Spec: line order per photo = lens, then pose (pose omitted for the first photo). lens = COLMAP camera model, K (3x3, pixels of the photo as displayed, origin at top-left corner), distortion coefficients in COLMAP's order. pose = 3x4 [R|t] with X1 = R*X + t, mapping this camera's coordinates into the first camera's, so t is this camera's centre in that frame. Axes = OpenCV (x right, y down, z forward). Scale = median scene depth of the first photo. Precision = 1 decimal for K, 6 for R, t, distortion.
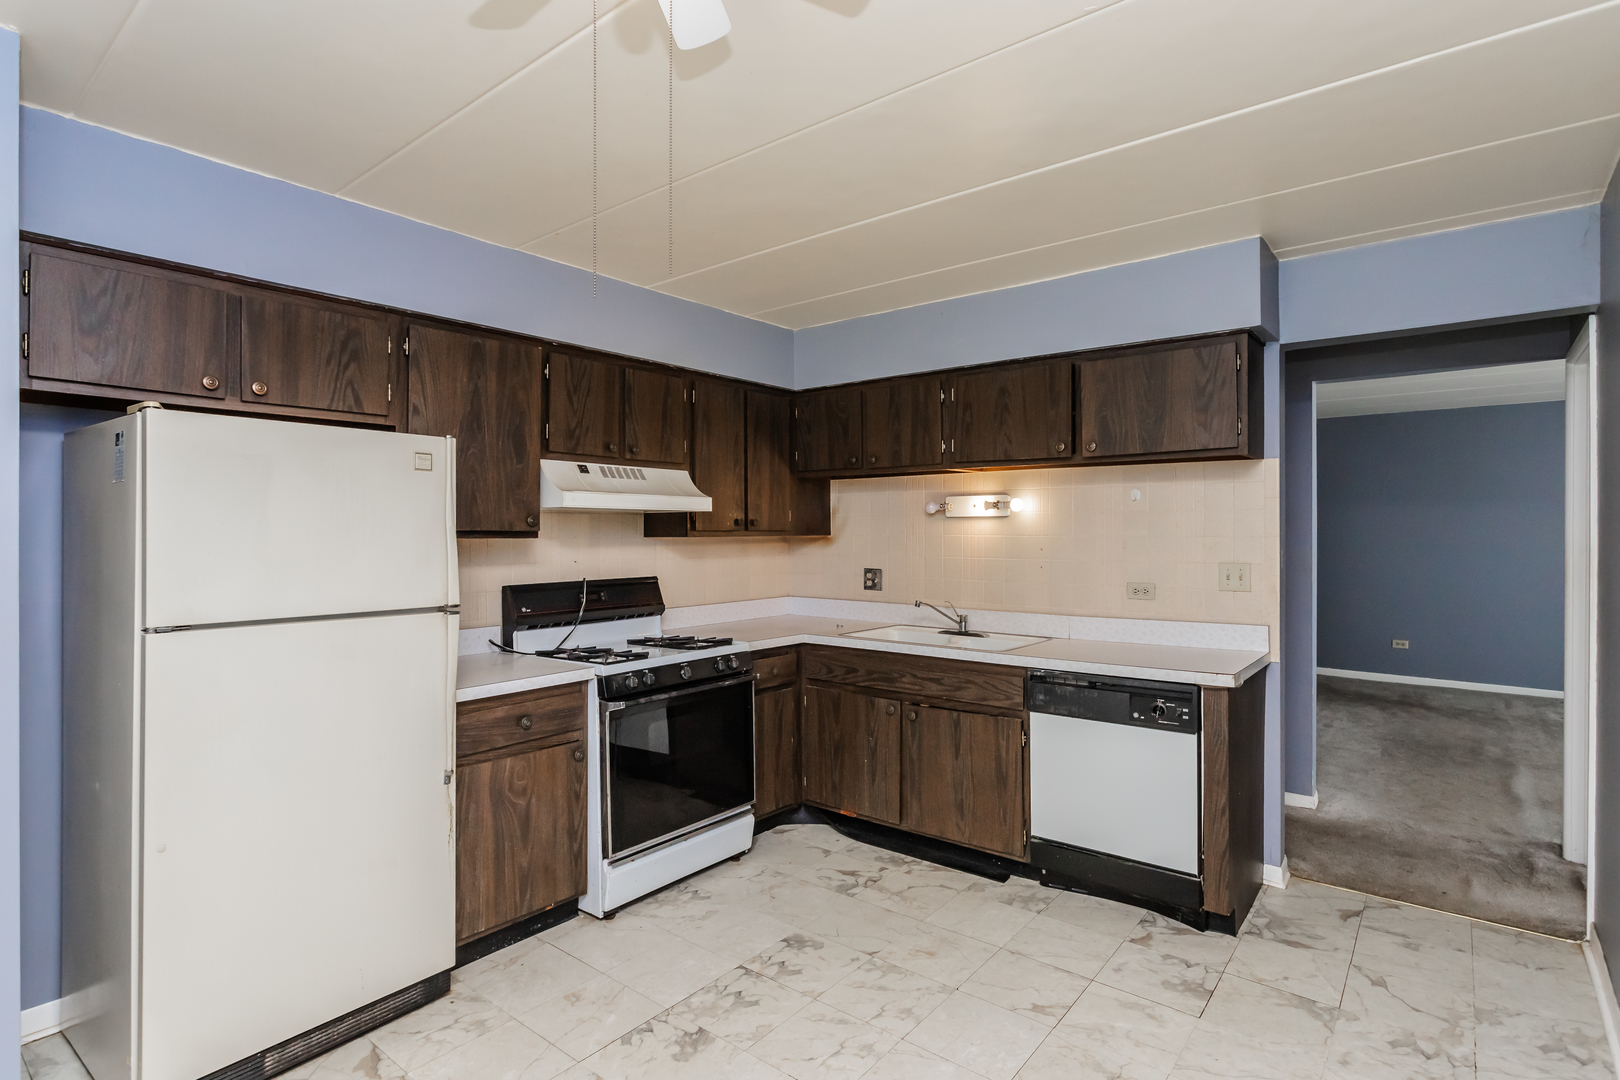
lens RADIAL K [[810.3, 0, 810.0], [0, 810.3, 540.0], [0, 0, 1]] dist [-0.002127, -0.000038]
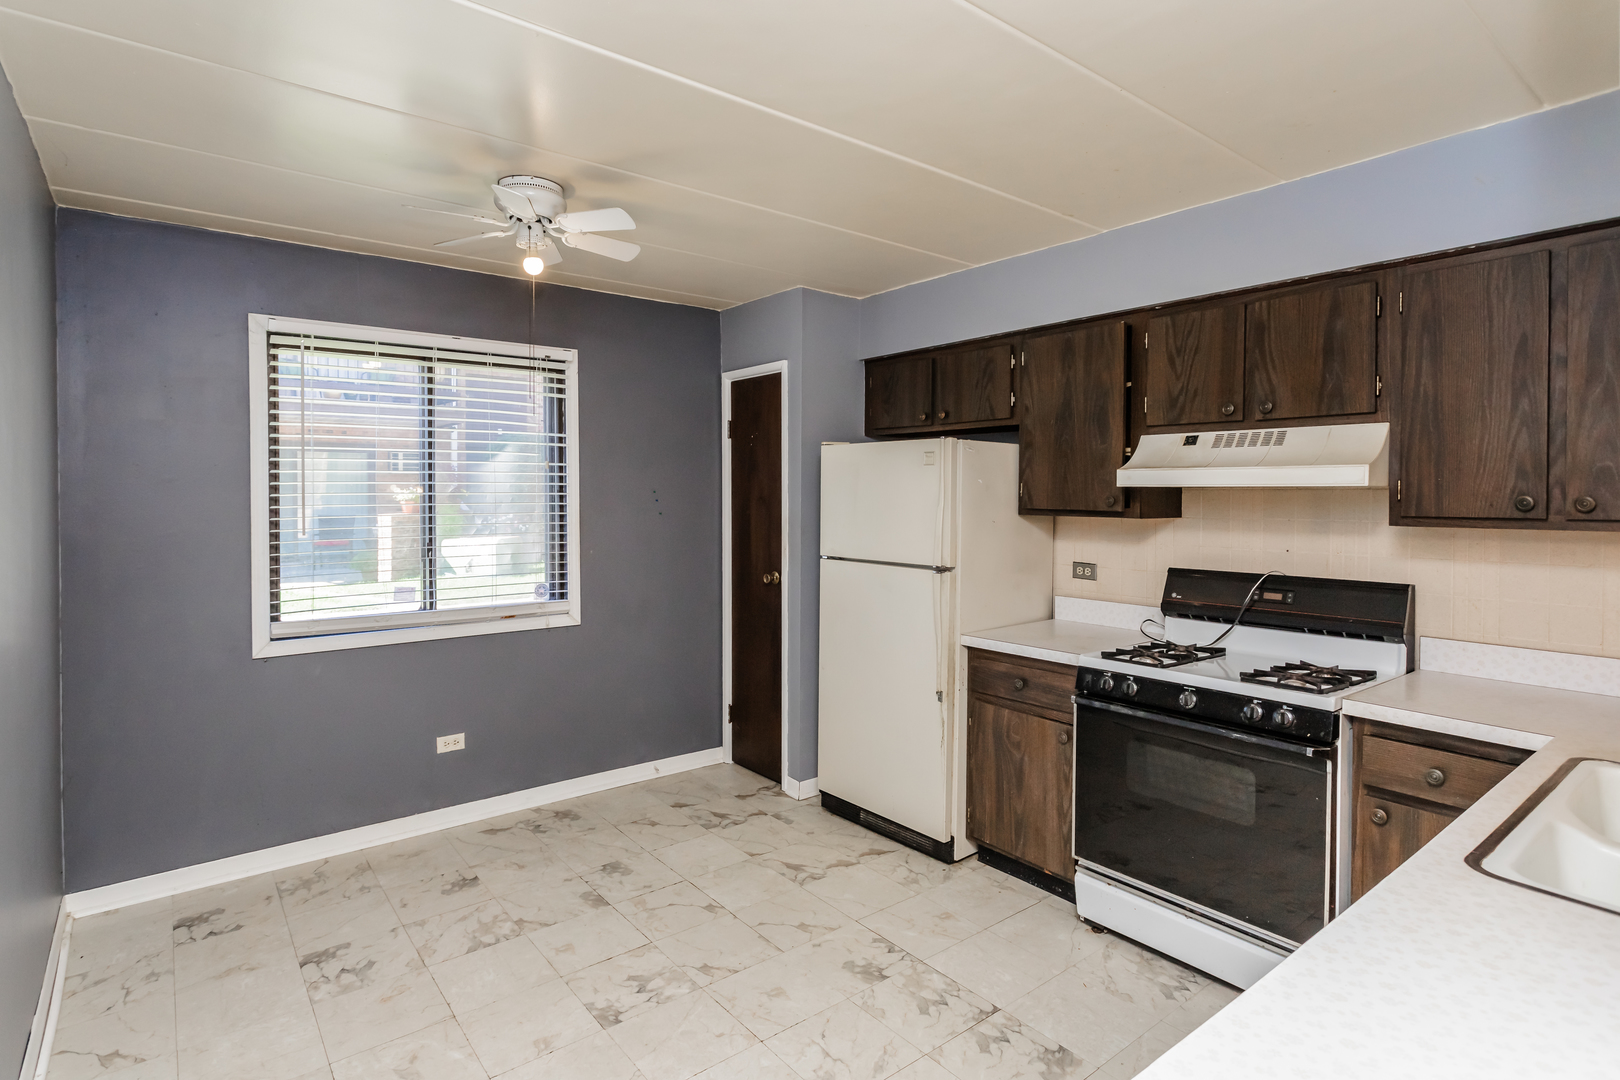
lens RADIAL K [[825.0, 0, 806.4], [0, 825.0, 508.6], [0, 0, 1]] dist [-0.001672, 0.000061]
pose [[-0.218224, 0.020319, -0.975687, 0.774089], [-0.012713, 0.999639, 0.023662, -0.035630], [0.975816, 0.017568, -0.217887, 0.919987]]
